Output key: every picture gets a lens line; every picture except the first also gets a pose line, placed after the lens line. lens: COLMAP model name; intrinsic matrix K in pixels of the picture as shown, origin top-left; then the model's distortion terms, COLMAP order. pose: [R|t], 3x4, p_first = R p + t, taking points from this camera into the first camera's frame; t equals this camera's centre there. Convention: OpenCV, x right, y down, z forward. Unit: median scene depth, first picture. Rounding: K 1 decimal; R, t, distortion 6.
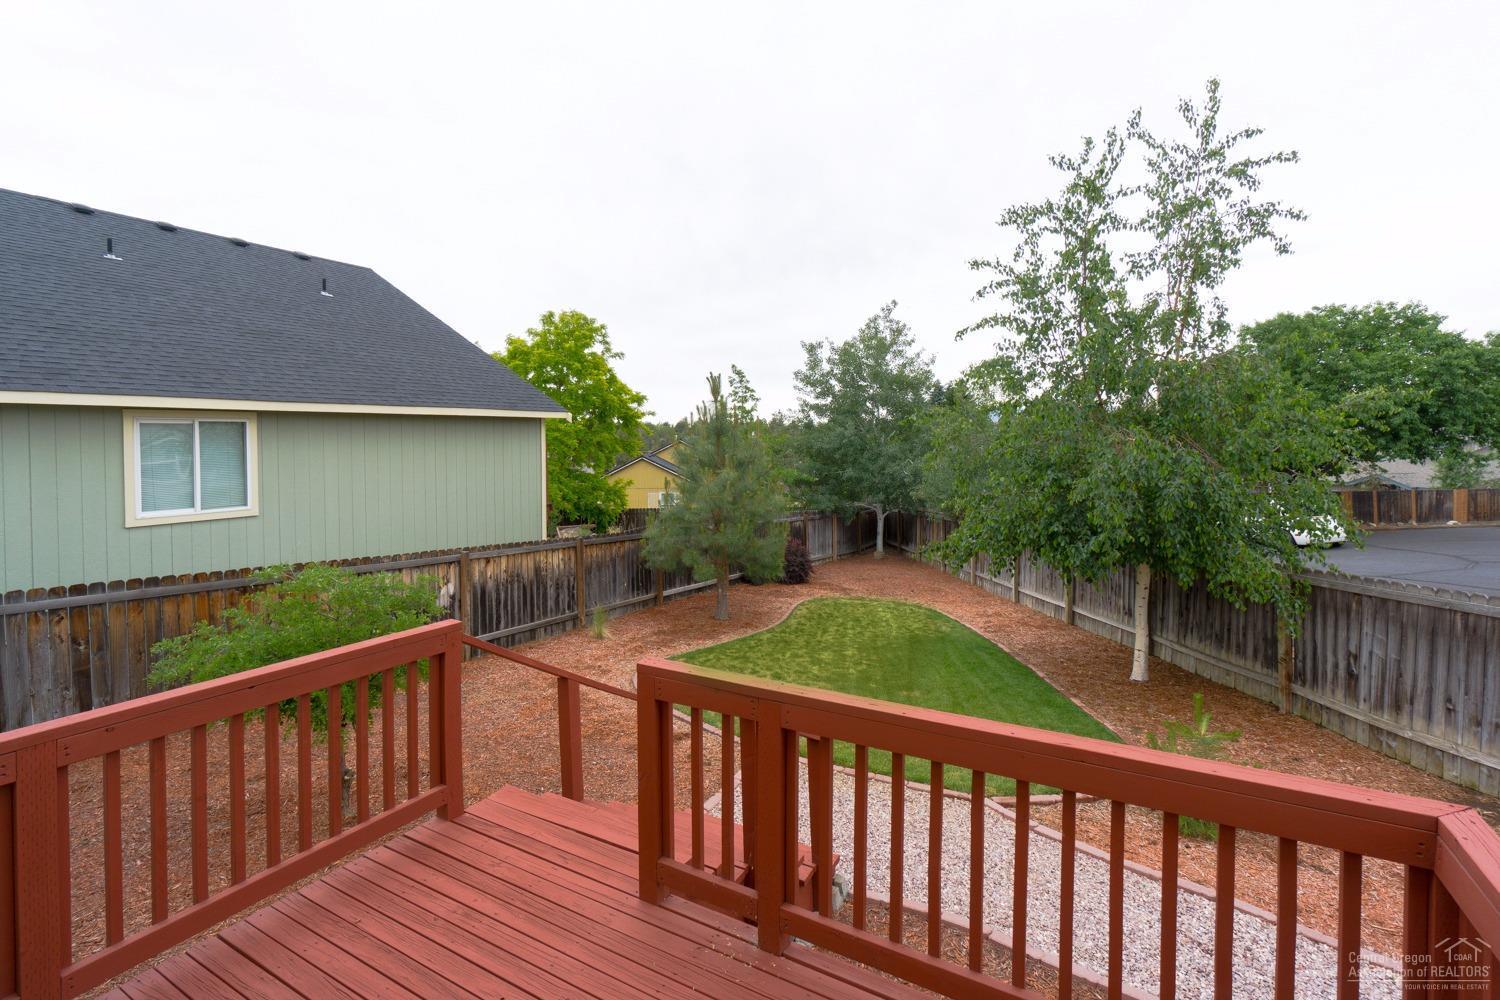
lens RADIAL K [[689.6, 0, 746.4], [0, 689.6, 450.2], [0, 0, 1]] dist [-0.005548, -0.000458]
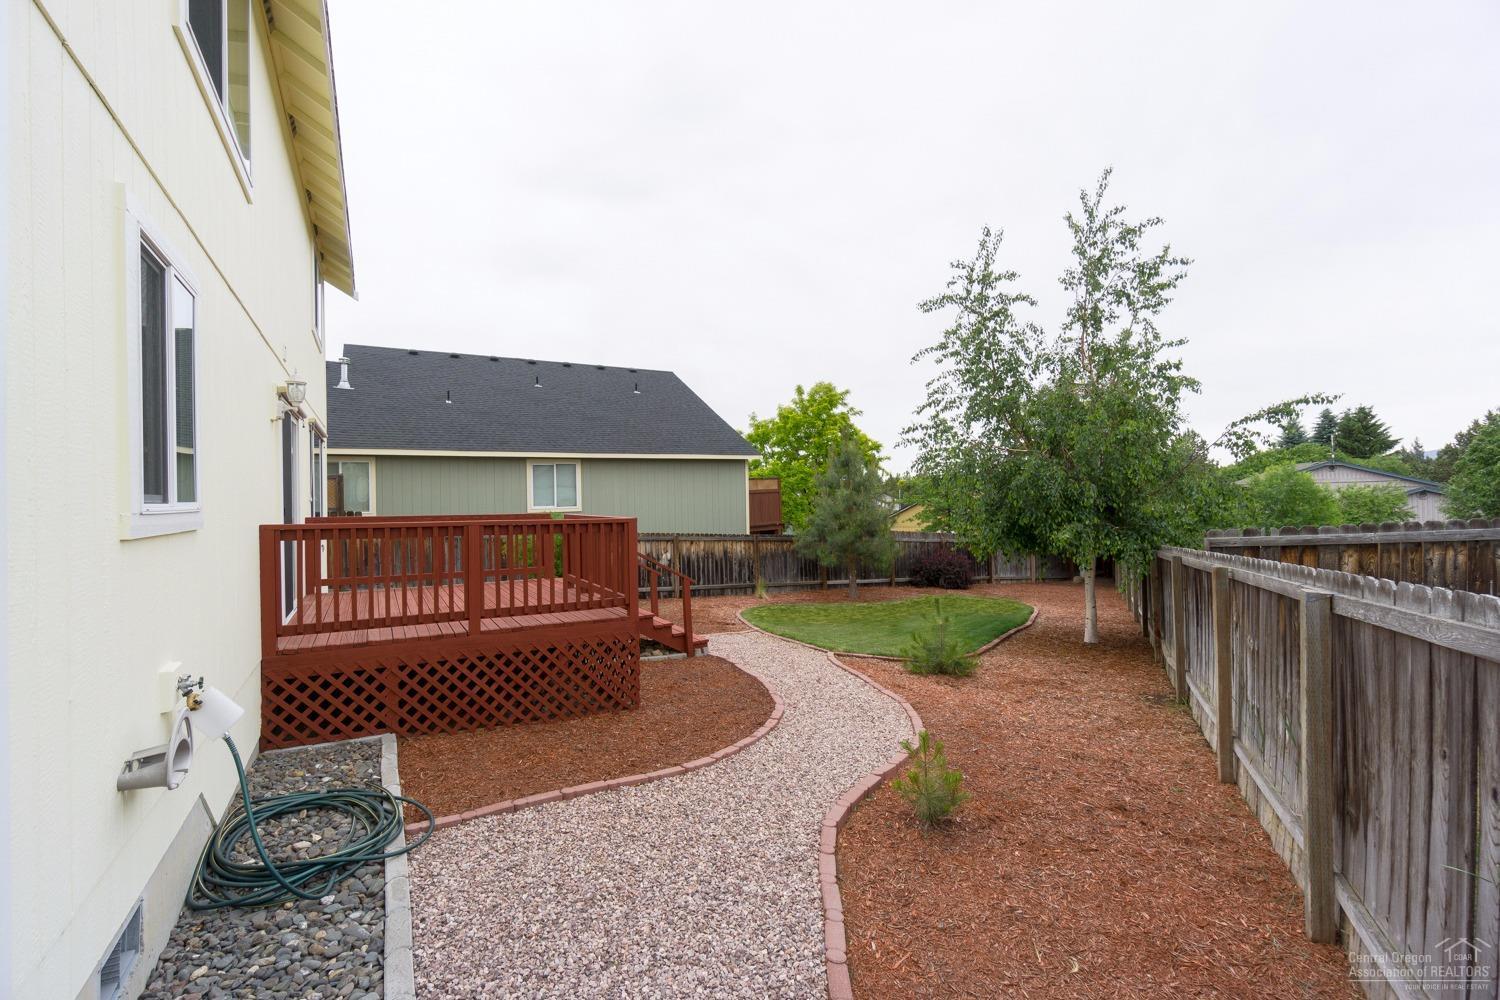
lens RADIAL K [[689.6, 0, 749.3], [0, 689.6, 503.3], [0, 0, 1]] dist [-0.005548, -0.000458]
pose [[0.847507, -0.007520, -0.530731, 0.595390], [0.003056, 0.999952, -0.009289, 0.073678], [0.530776, 0.006250, 0.847489, -0.334690]]
